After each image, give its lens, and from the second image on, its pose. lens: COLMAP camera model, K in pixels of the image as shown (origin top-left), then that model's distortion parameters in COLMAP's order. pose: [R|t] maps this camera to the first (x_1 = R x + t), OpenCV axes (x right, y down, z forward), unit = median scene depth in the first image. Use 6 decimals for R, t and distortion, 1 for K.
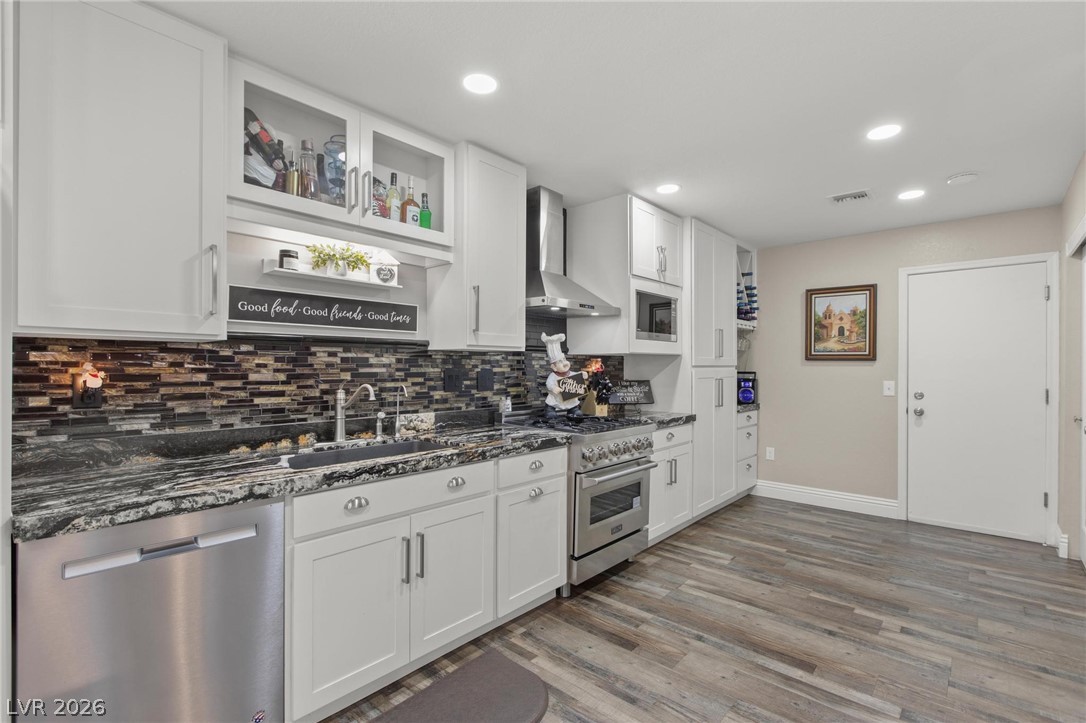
lens RADIAL K [[493.3, 0, 541.4], [0, 493.3, 369.1], [0, 0, 1]] dist [-0.008023, 0.000744]
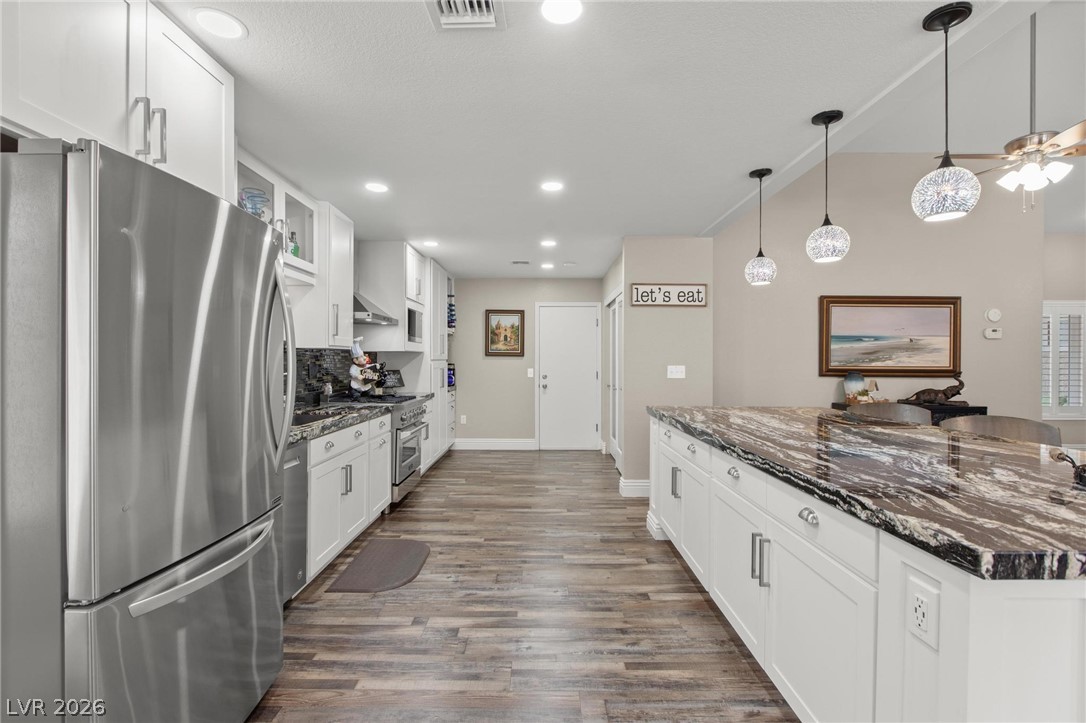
lens RADIAL K [[493.3, 0, 541.9], [0, 493.3, 359.4], [0, 0, 1]] dist [-0.008023, 0.000744]
pose [[0.745165, 0.000650, 0.666880, -0.480952], [0.002121, 0.999992, -0.003345, -0.001706], [-0.666877, 0.003907, 0.745158, -0.349688]]
